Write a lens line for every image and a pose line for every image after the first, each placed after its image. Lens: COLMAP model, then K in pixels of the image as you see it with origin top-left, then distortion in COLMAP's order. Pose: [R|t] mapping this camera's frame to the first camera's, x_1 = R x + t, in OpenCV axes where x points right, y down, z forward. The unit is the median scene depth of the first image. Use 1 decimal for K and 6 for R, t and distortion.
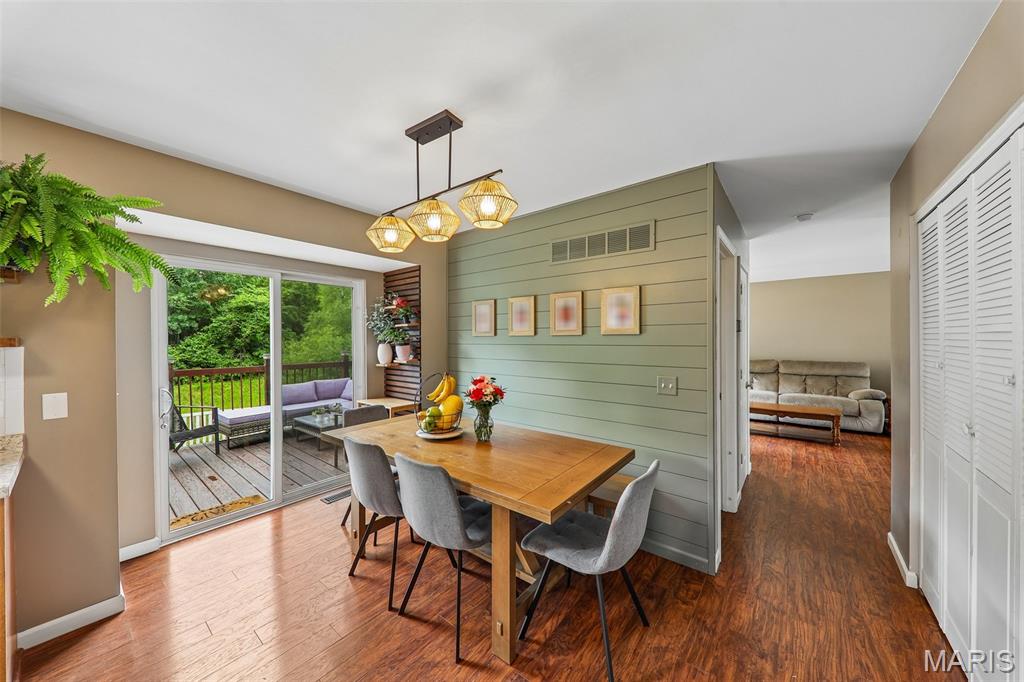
lens RADIAL K [[353.8, 0, 516.5], [0, 353.8, 342.5], [0, 0, 1]] dist [0.009153, -0.000082]
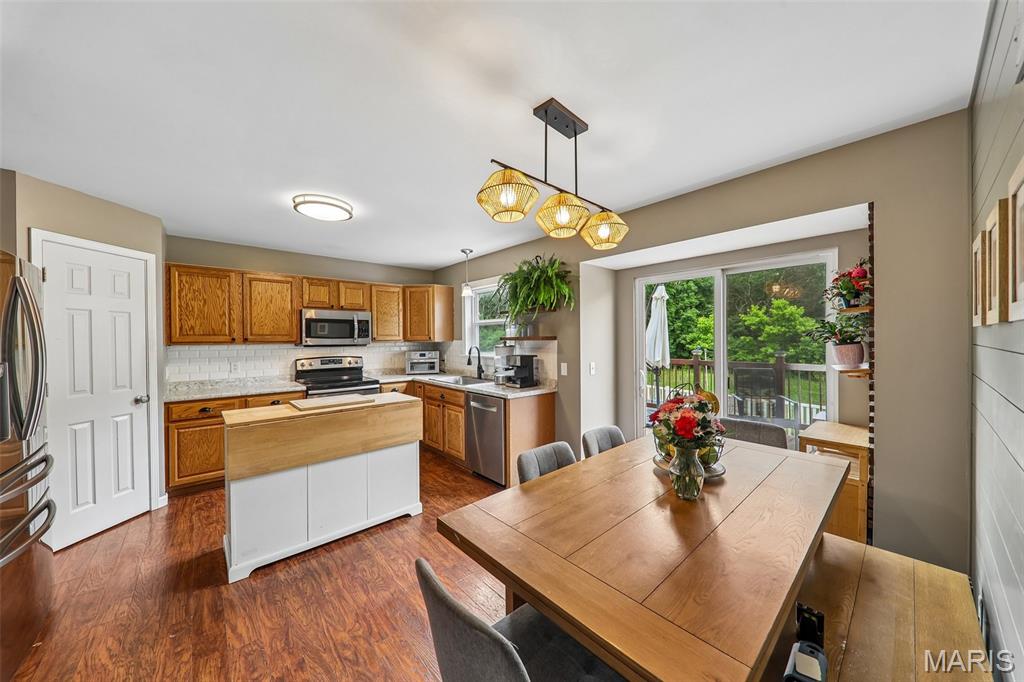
lens RADIAL K [[352.3, 0, 504.7], [0, 352.3, 342.1], [0, 0, 1]] dist [0.019272, -0.008178]
pose [[-0.197734, 0.015855, -0.980128, 0.471647], [-0.001811, 0.999862, 0.016539, -0.006300], [0.980254, 0.005046, -0.197677, 0.646488]]
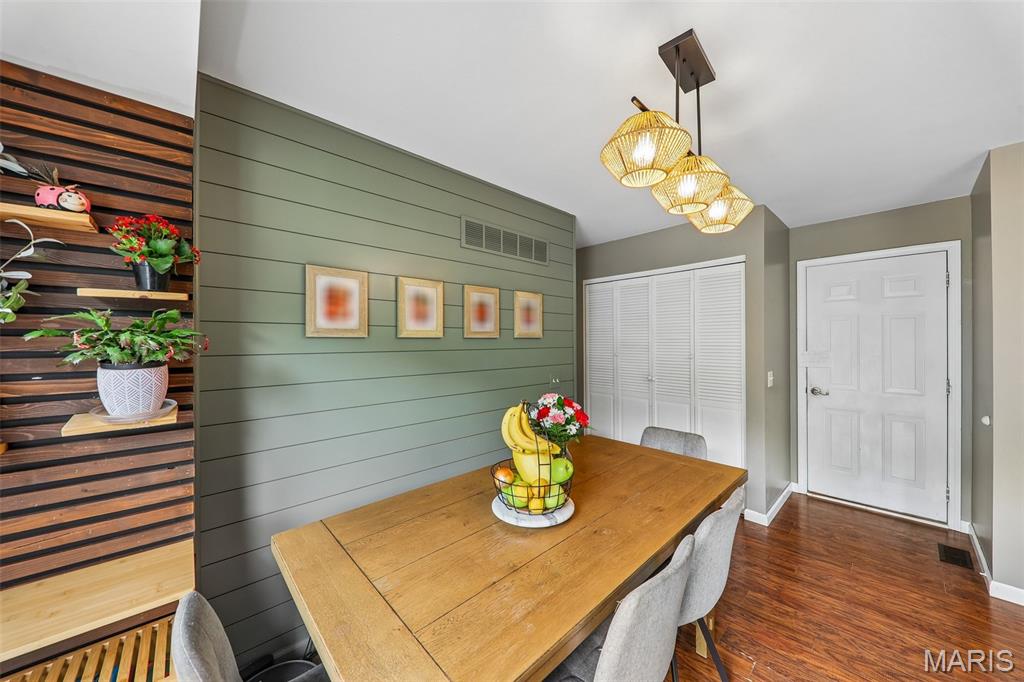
lens RADIAL K [[352.3, 0, 504.7], [0, 352.3, 342.1], [0, 0, 1]] dist [0.019272, -0.008178]
pose [[0.172300, 0.000157, 0.985045, -0.646912], [0.015932, 0.999869, -0.002946, -0.006980], [-0.984916, 0.016201, 0.172275, 0.778542]]
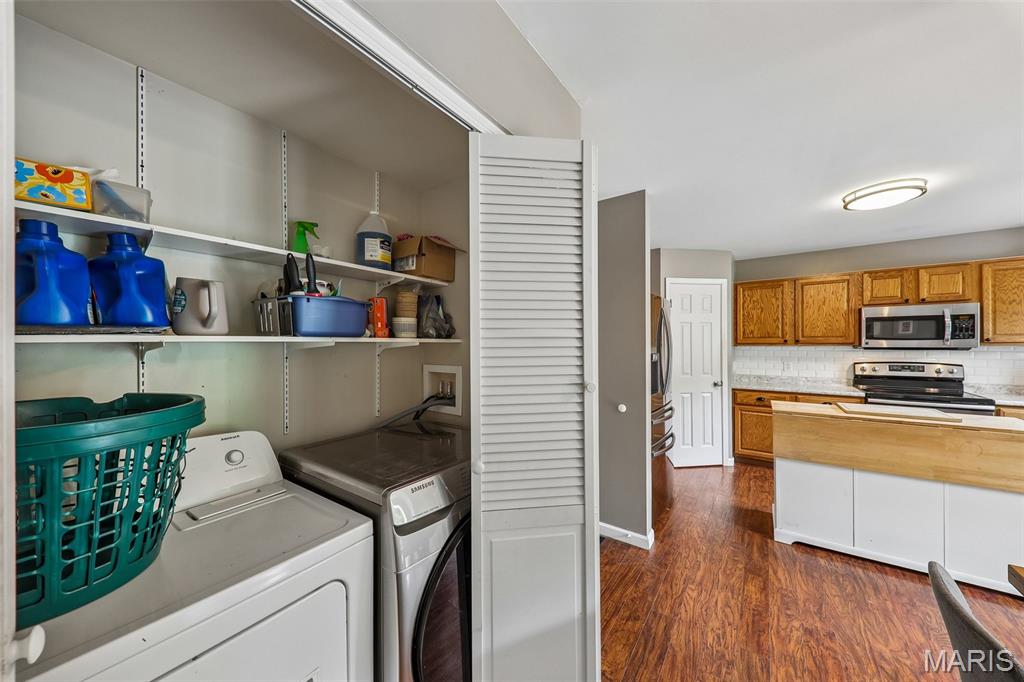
lens RADIAL K [[352.3, 0, 504.7], [0, 352.3, 342.1], [0, 0, 1]] dist [0.019272, -0.008178]
pose [[-0.999610, 0.009116, -0.026388, 0.570949], [0.008958, 0.999941, 0.006122, -0.007691], [0.026442, 0.005883, -0.999633, 0.822999]]
